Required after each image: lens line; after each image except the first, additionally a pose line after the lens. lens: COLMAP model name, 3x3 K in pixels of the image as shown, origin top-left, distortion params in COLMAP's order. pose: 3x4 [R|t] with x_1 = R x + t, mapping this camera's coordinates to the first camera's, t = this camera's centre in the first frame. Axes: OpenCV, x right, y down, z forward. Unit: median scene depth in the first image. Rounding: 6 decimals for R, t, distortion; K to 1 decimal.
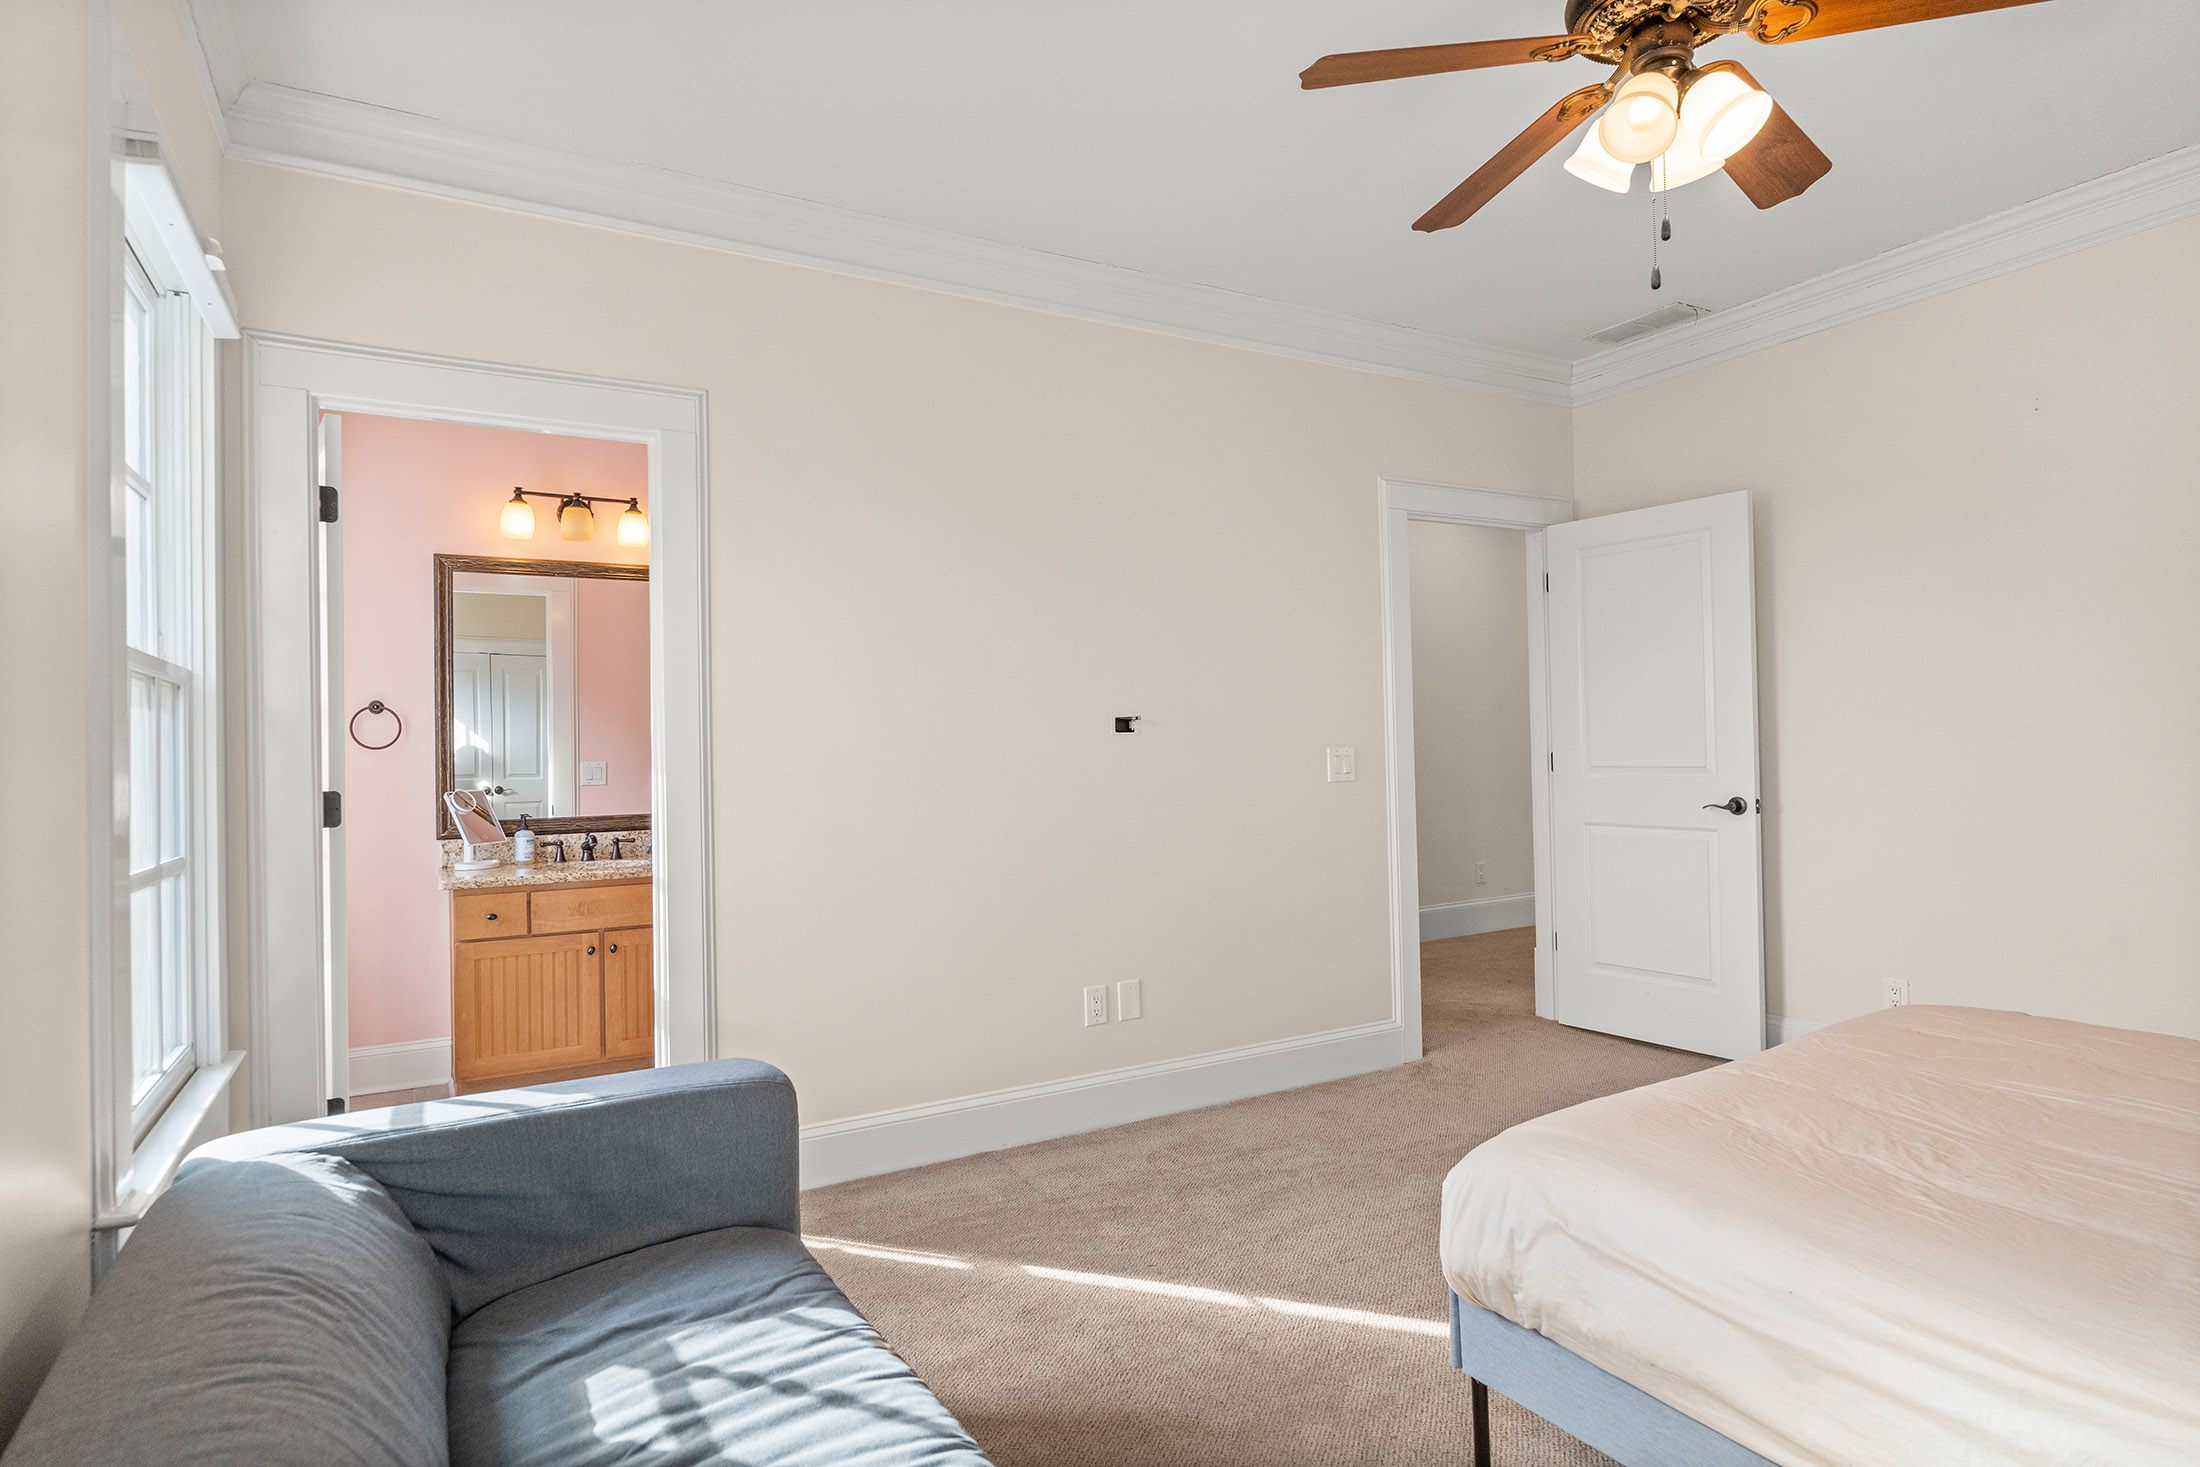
lens RADIAL K [[1189.9, 0, 1100.0], [0, 1189.9, 733.5], [0, 0, 1]] dist [-0.001972, 0.000160]
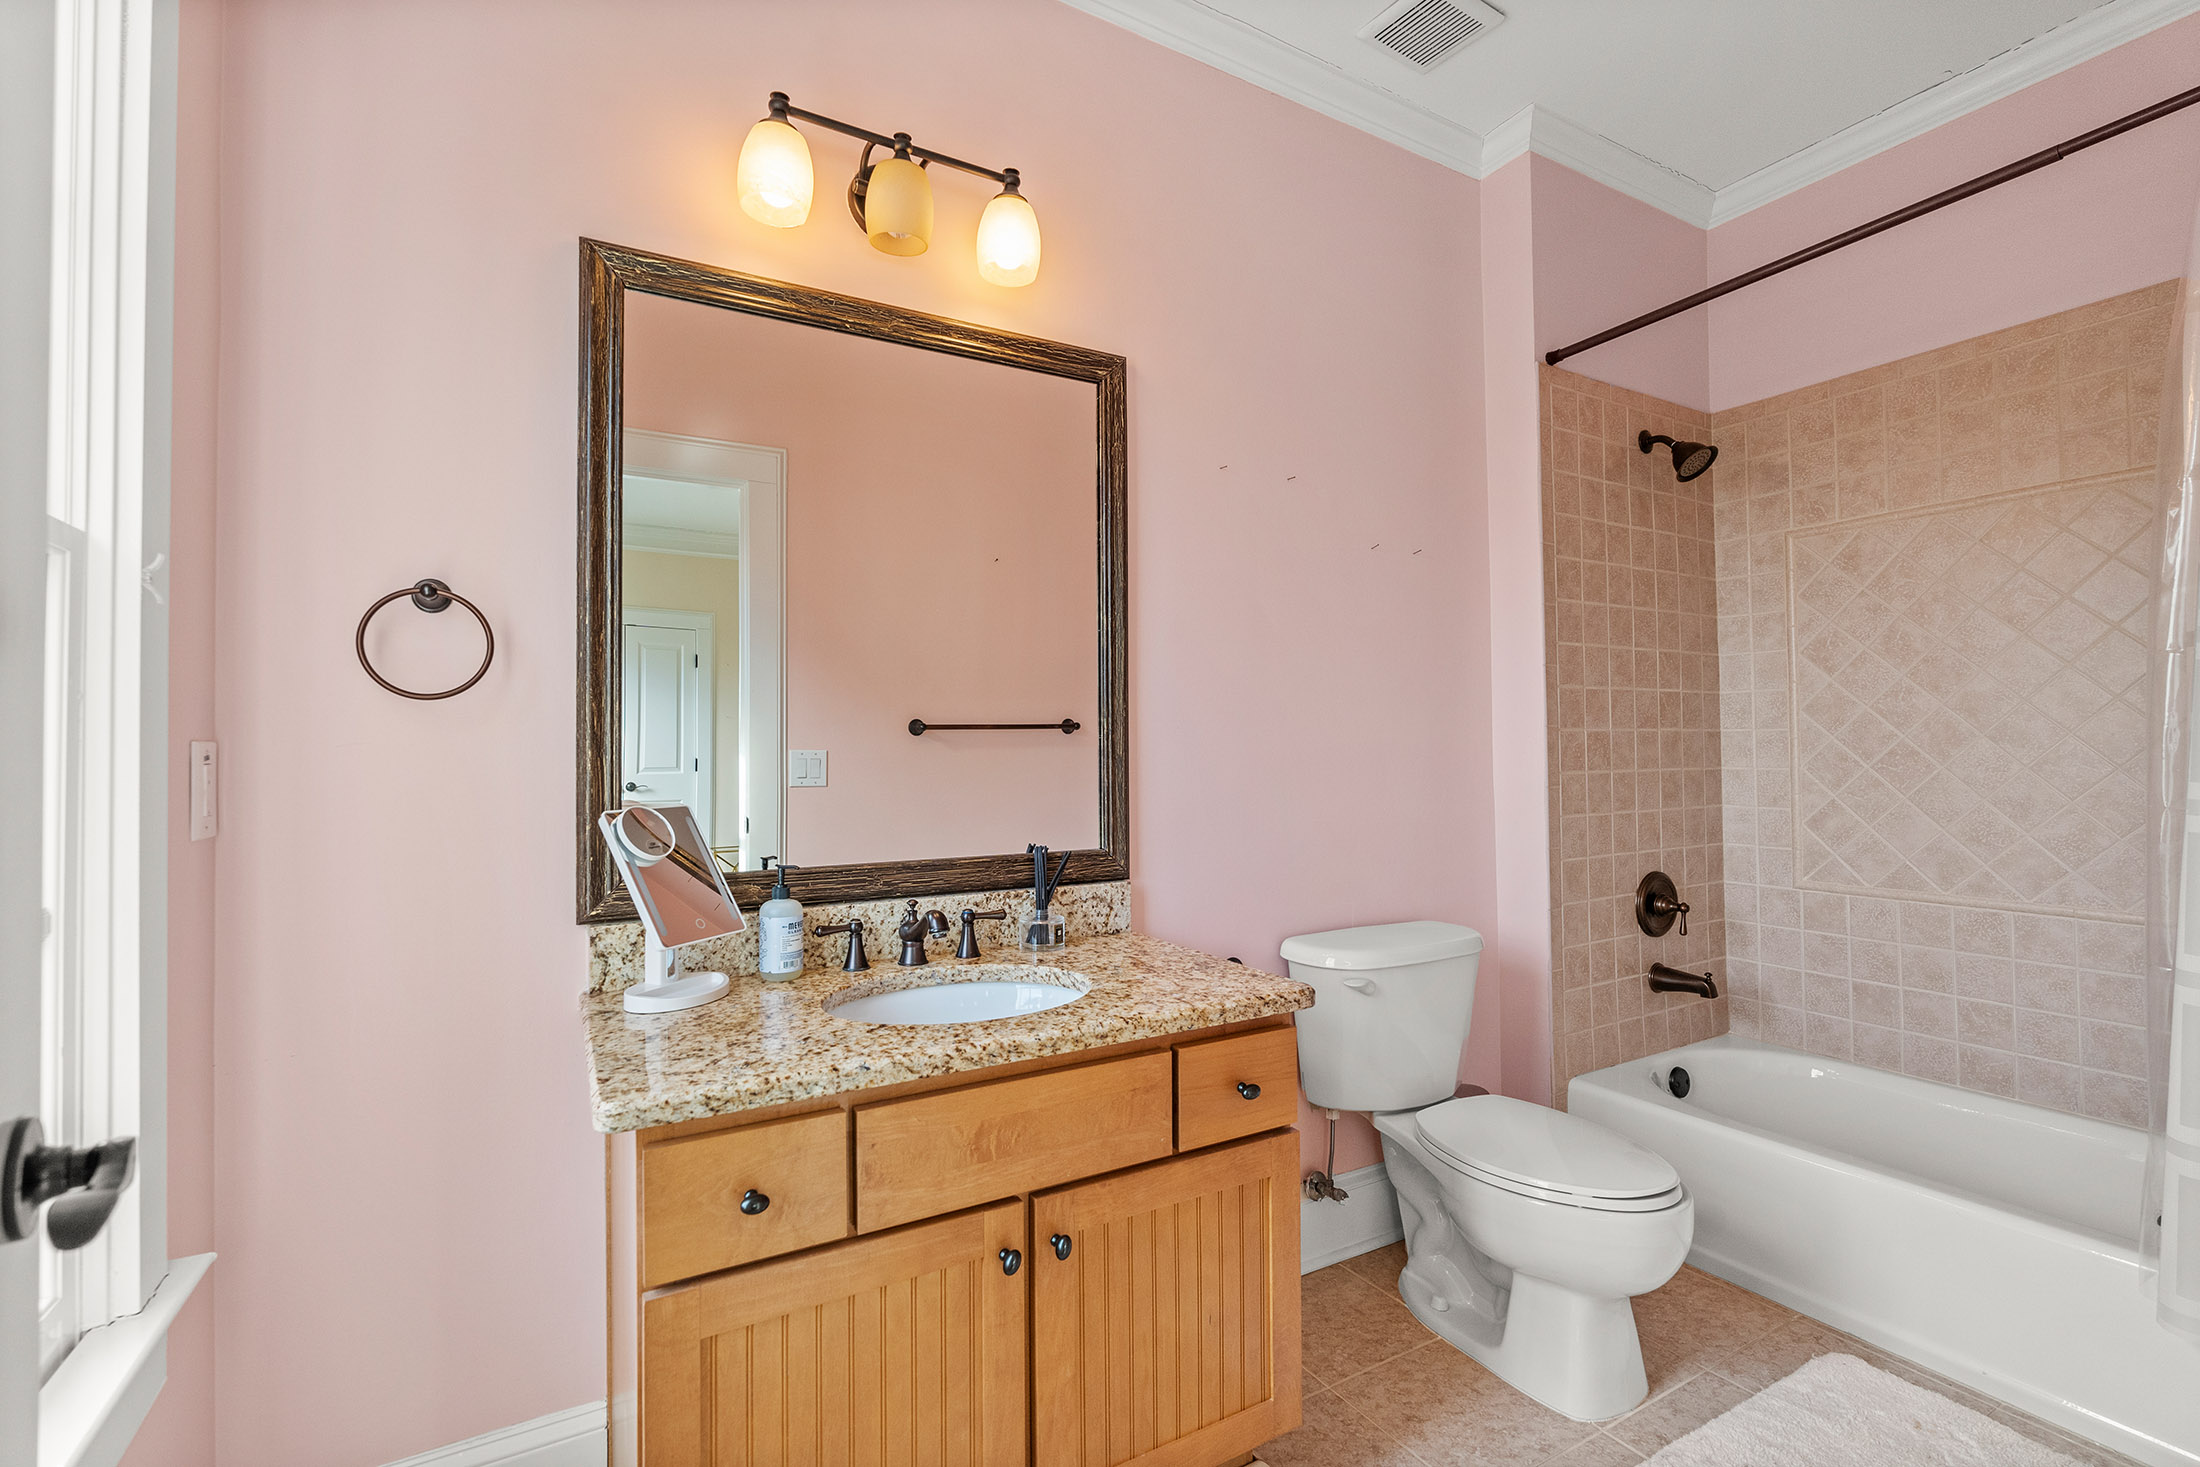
lens RADIAL K [[977.8, 0, 1100.0], [0, 977.8, 733.5], [0, 0, 1]] dist [-0.009157, -0.000028]
pose [[0.999959, 0.009042, -0.000059, -0.376648], [-0.009042, 0.999940, -0.006161, 0.023646], [0.000003, 0.006161, 0.999981, 0.660650]]
